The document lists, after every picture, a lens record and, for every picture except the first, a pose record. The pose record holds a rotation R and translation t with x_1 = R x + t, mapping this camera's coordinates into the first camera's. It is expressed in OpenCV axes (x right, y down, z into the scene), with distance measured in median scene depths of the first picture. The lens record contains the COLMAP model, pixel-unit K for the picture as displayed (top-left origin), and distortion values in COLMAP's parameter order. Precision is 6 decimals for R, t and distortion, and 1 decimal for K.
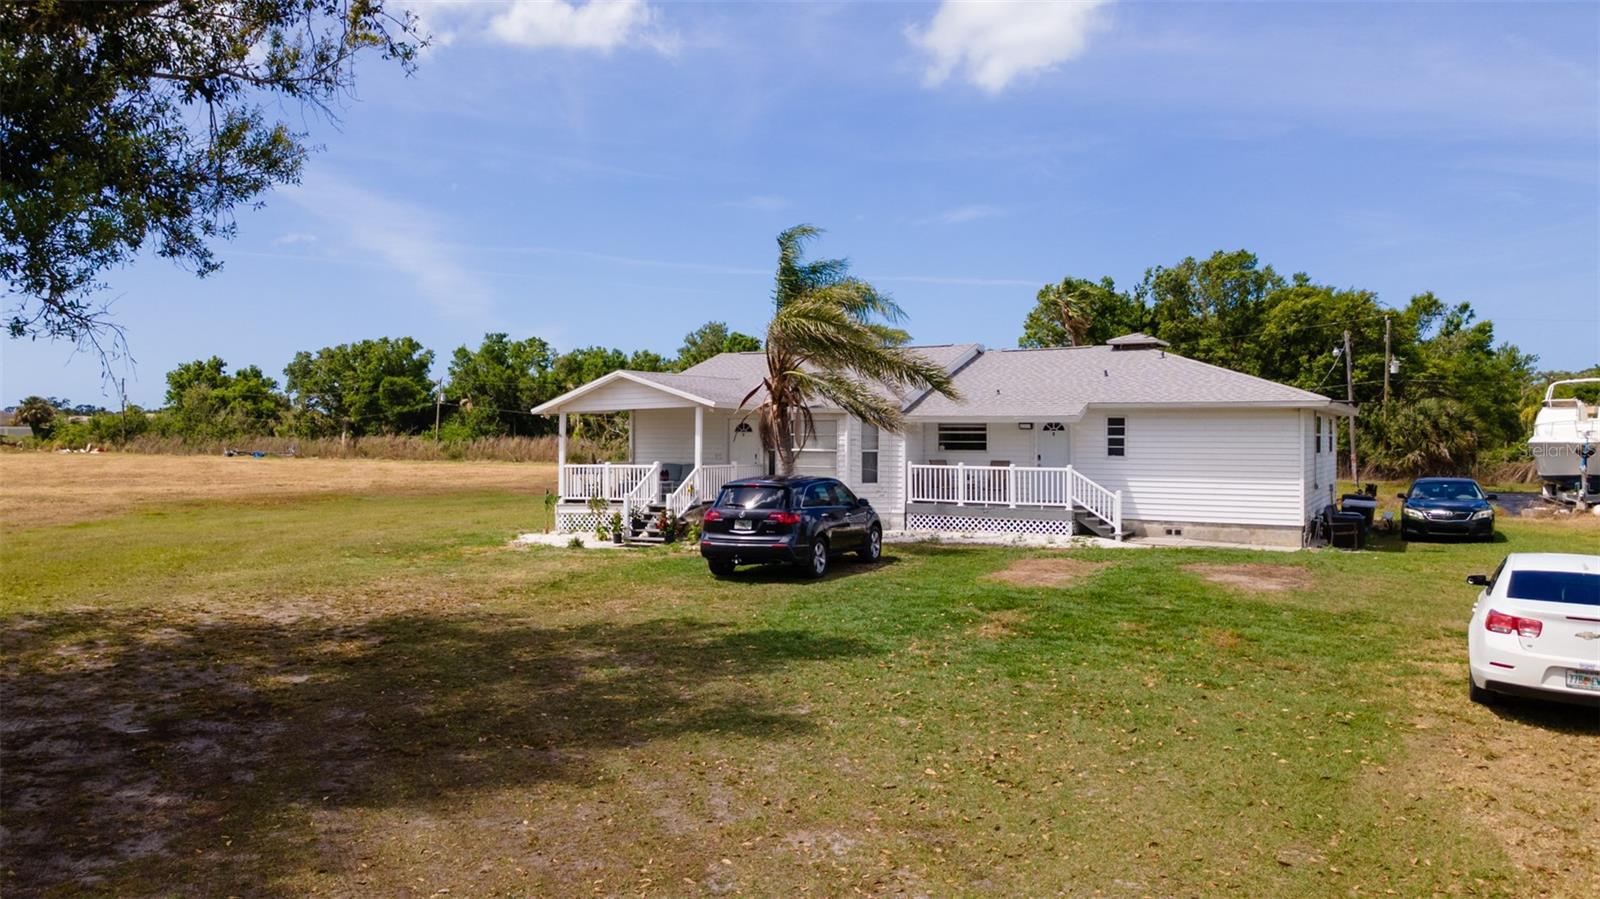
lens RADIAL K [[1152.6, 0, 797.3], [0, 1152.6, 441.7], [0, 0, 1]] dist [0.030961, 0.006819]
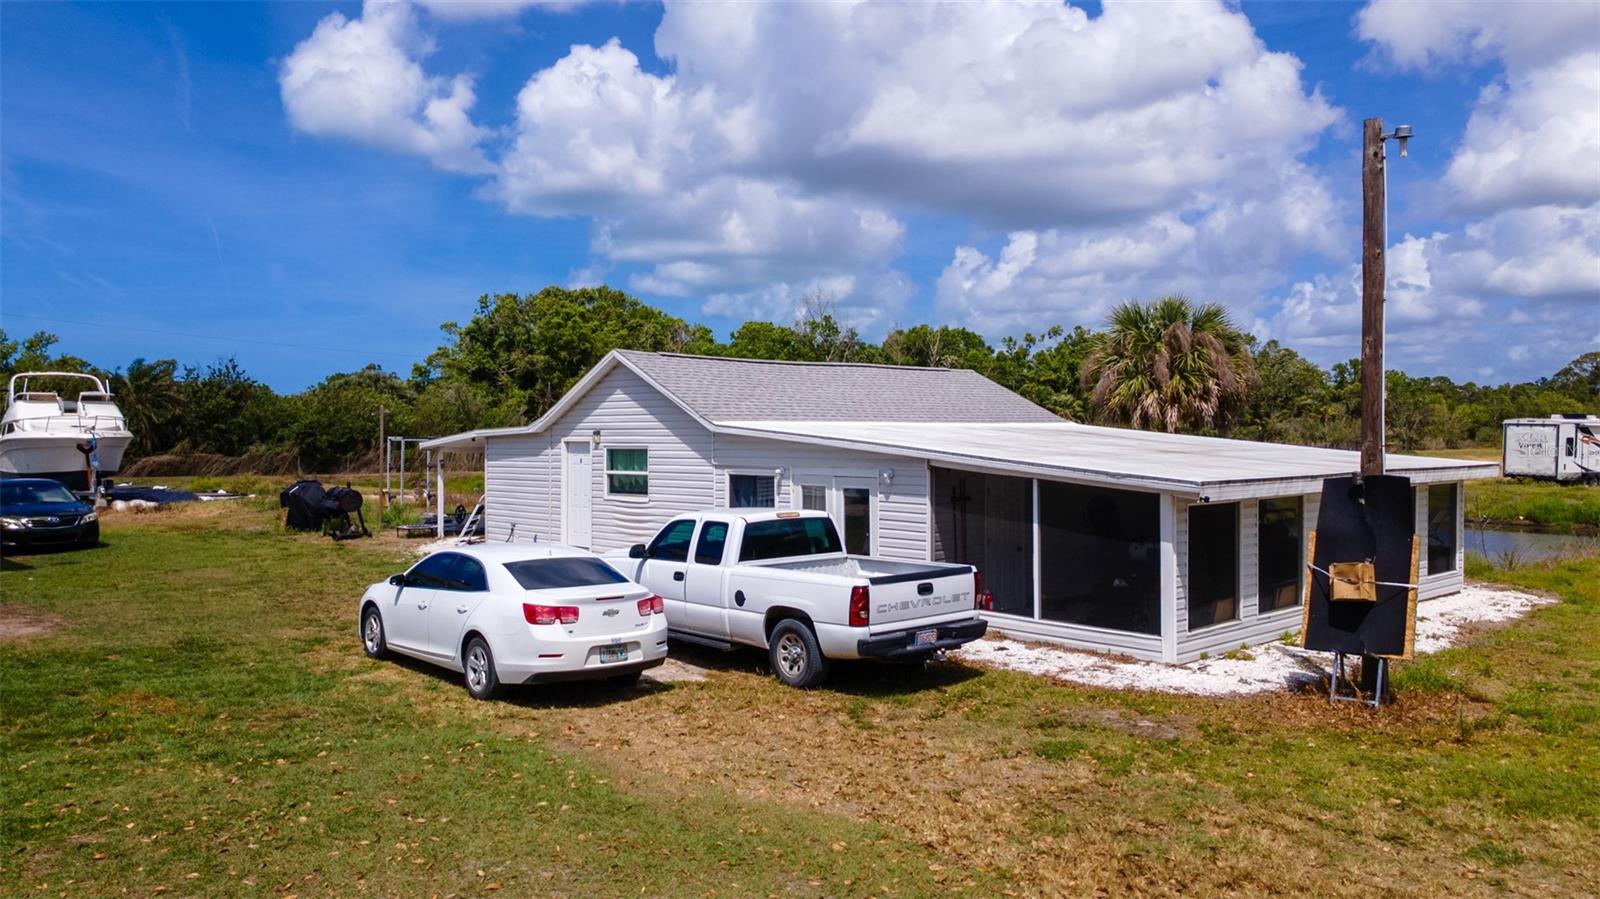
lens RADIAL K [[1152.6, 0, 797.3], [0, 1152.6, 441.7], [0, 0, 1]] dist [0.030961, 0.006819]
pose [[0.289635, -0.010687, 0.957078, -0.126646], [0.006407, 0.999937, 0.009226, -0.001639], [-0.957116, 0.003460, 0.289685, 0.211476]]
